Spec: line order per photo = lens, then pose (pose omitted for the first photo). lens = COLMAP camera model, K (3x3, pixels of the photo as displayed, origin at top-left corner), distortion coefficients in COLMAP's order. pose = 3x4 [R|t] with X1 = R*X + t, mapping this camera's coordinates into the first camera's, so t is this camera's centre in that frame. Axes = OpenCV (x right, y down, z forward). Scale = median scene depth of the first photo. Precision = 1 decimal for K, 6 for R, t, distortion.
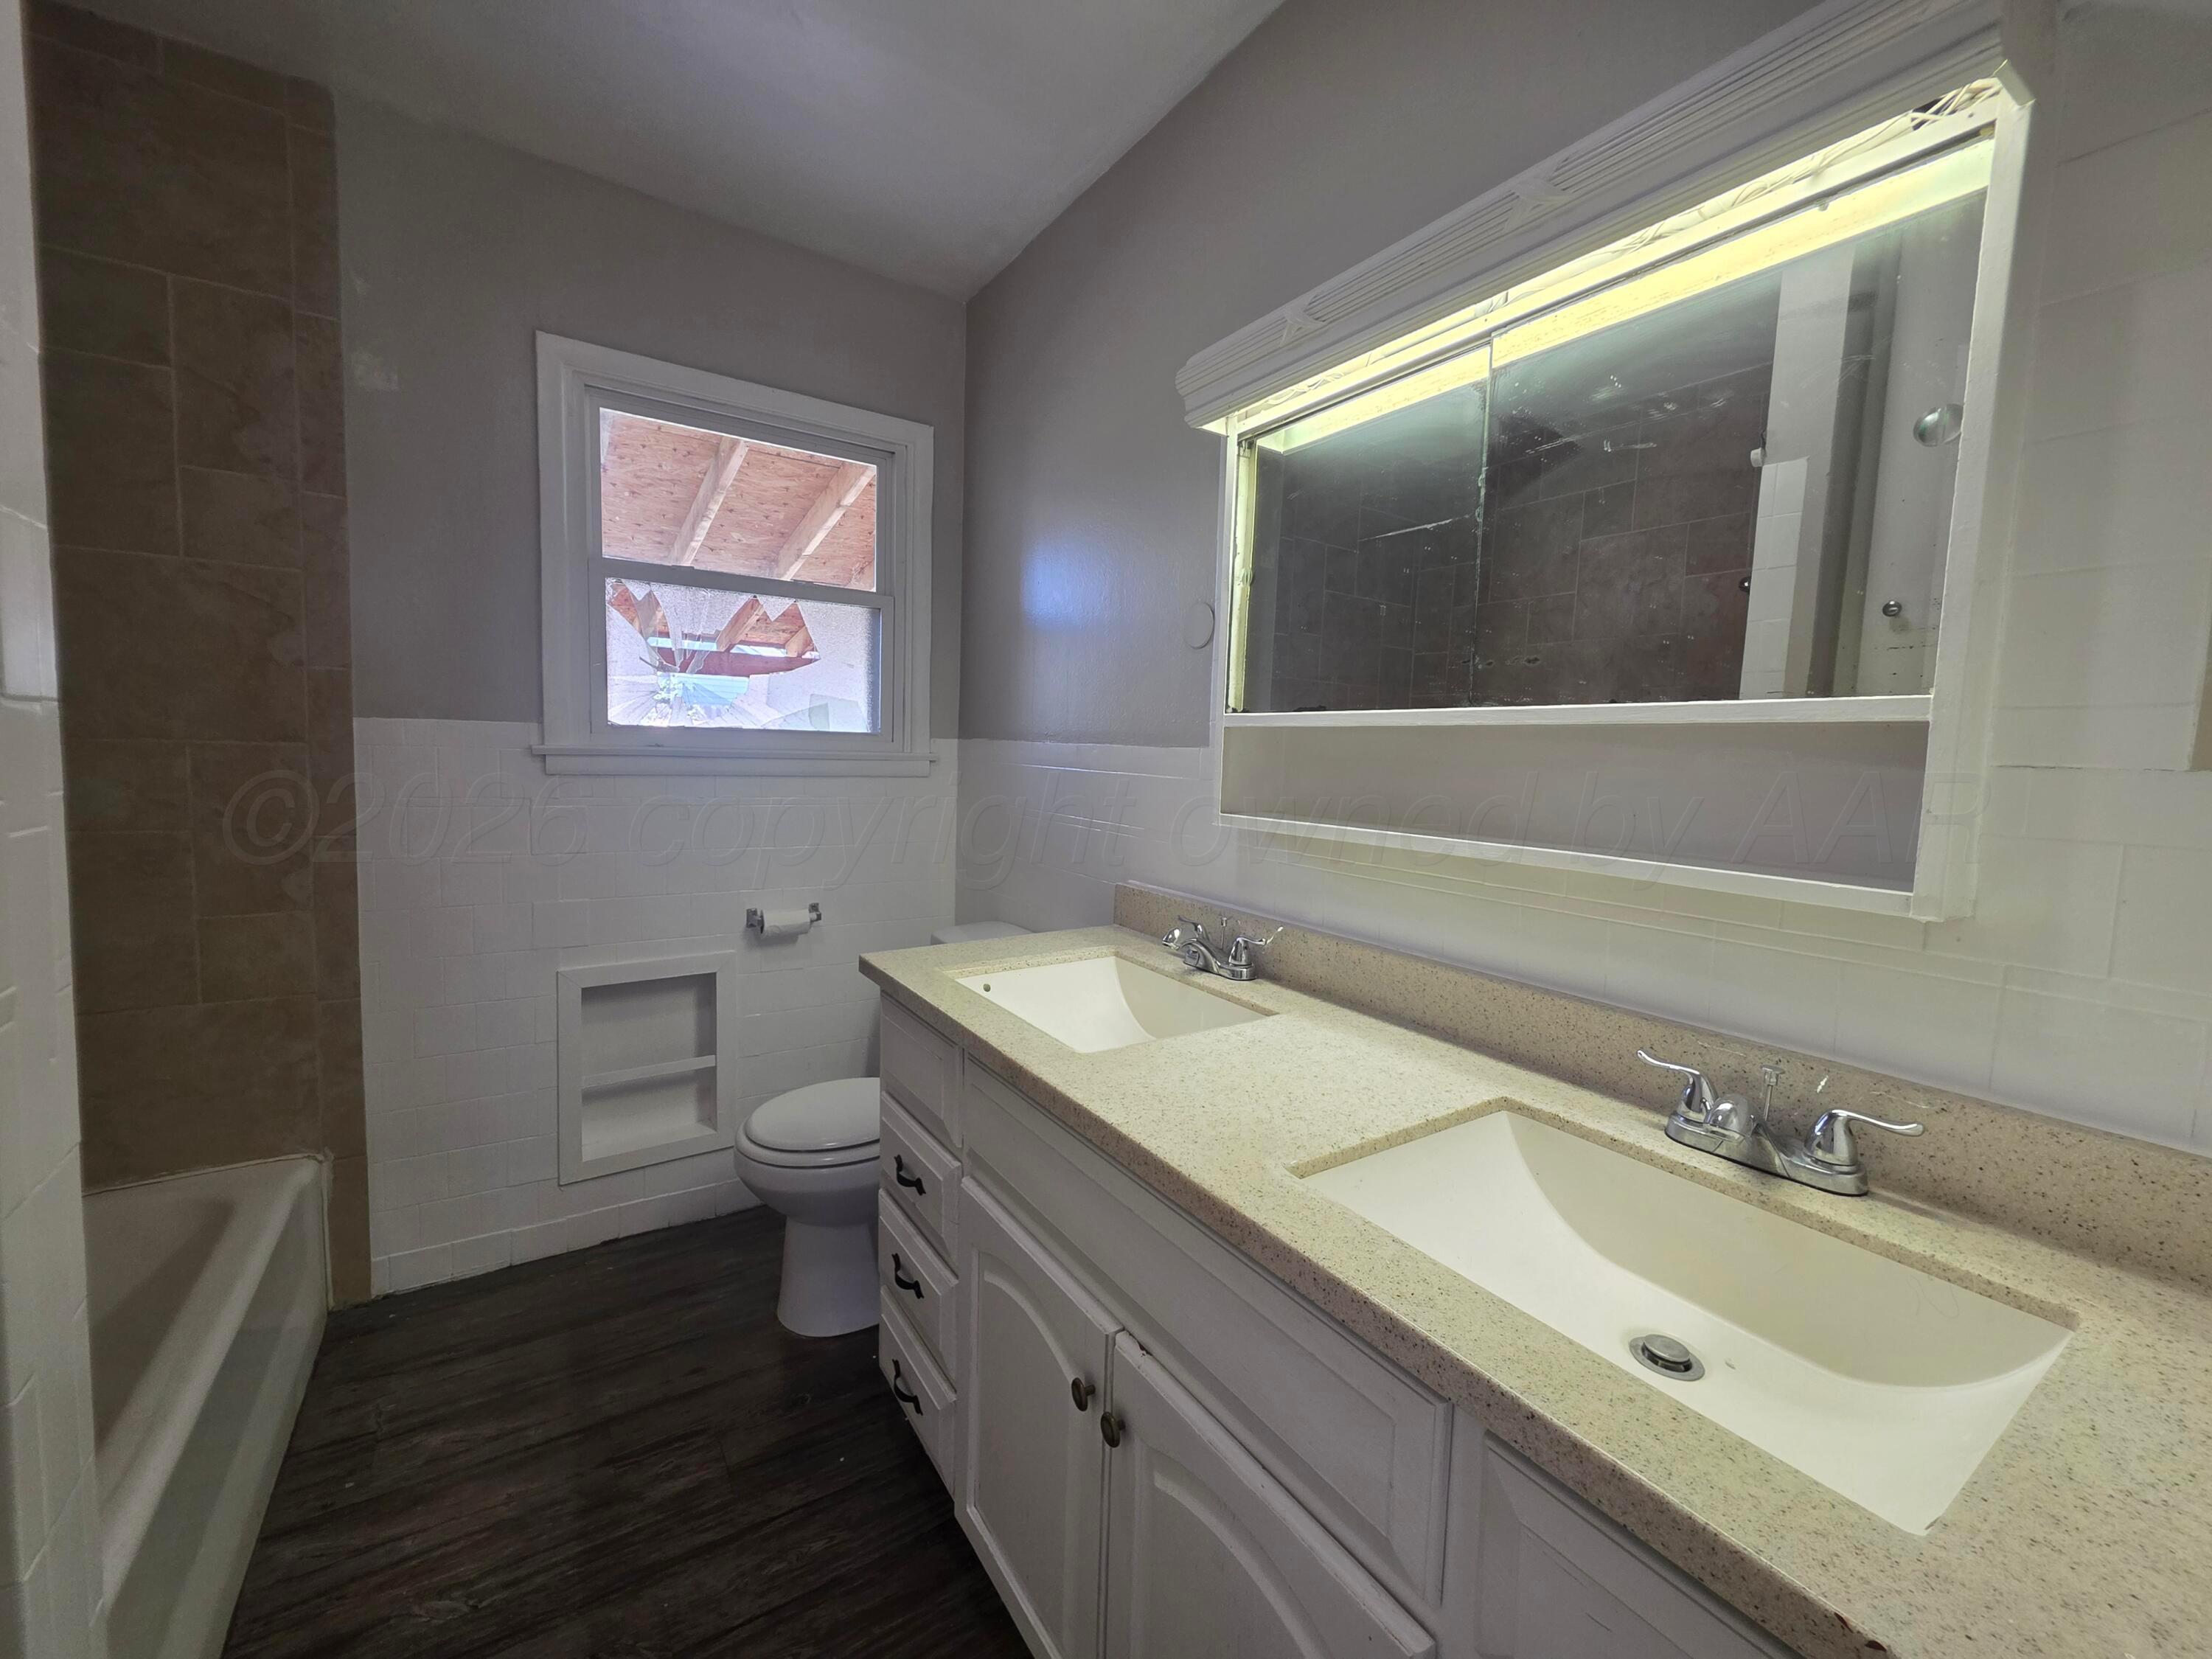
lens RADIAL K [[883.2, 0, 1106.9], [0, 883.2, 815.7], [0, 0, 1]] dist [0.002214, 0.000203]
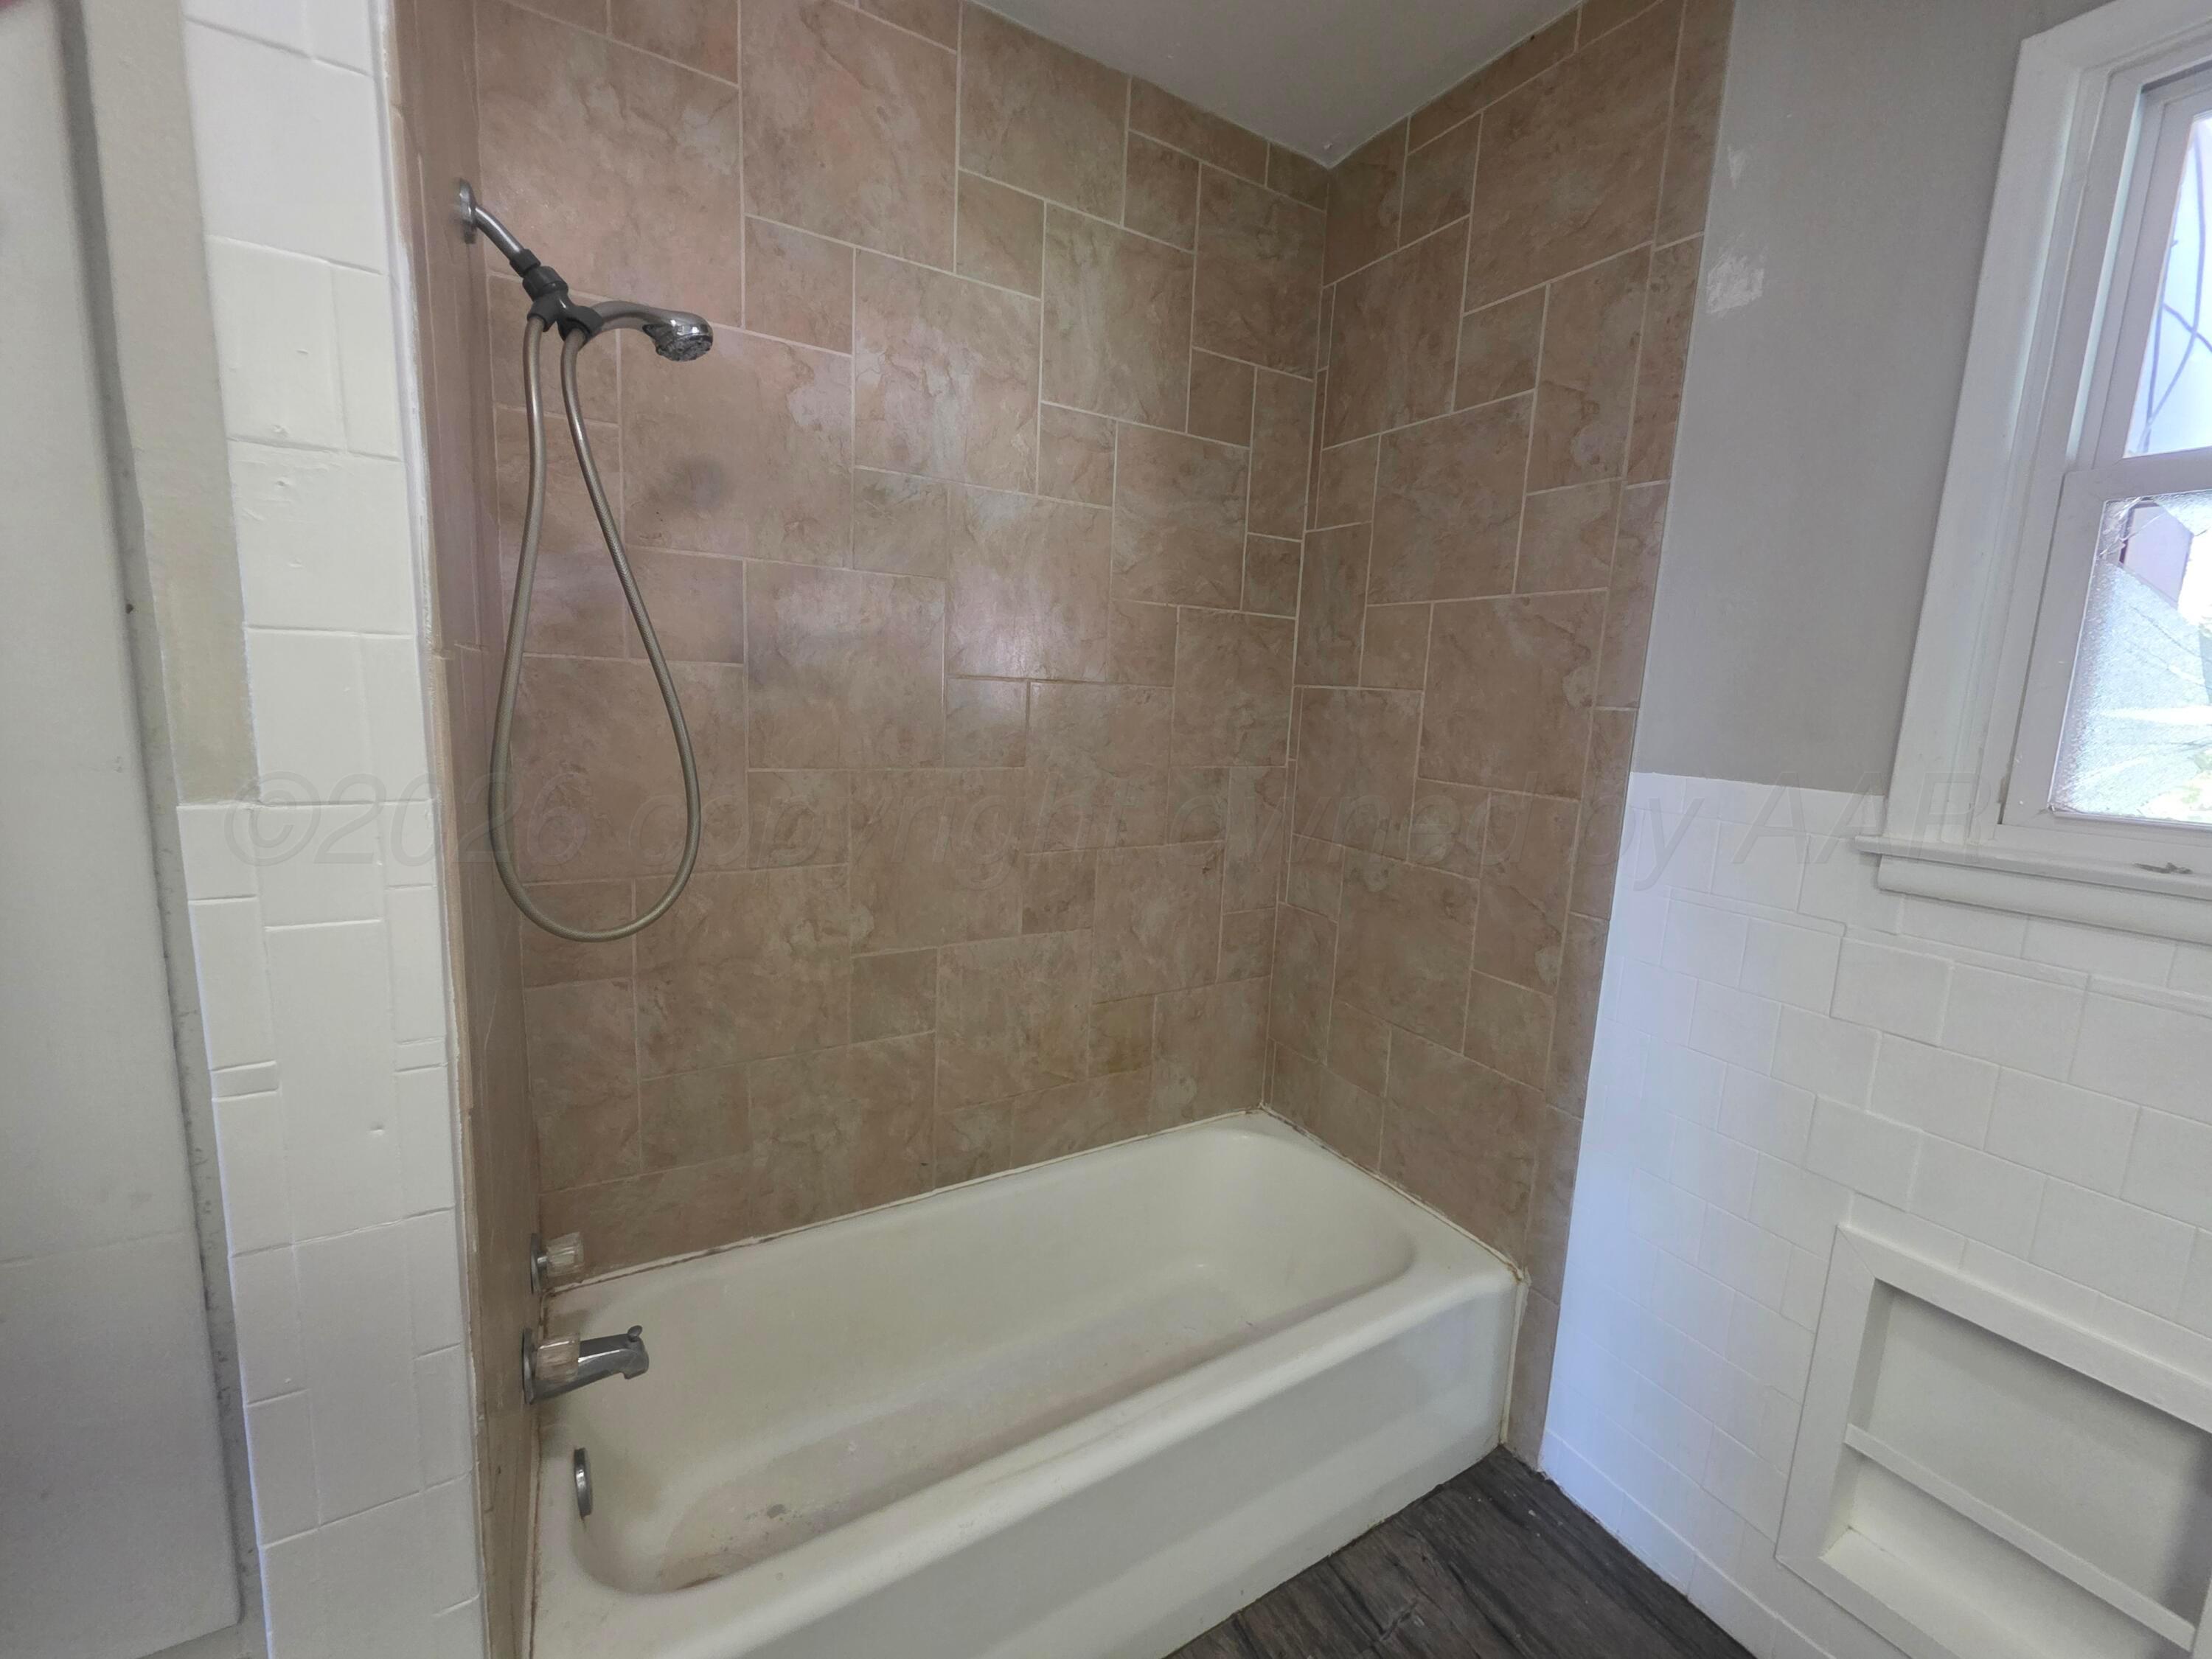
lens RADIAL K [[883.2, 0, 1106.9], [0, 883.2, 815.7], [0, 0, 1]] dist [0.002214, 0.000203]
pose [[-0.043999, 0.109866, -0.992972, -0.067704], [-0.126323, 0.985345, 0.114619, -0.108477], [0.991013, 0.130479, -0.029476, 0.600469]]
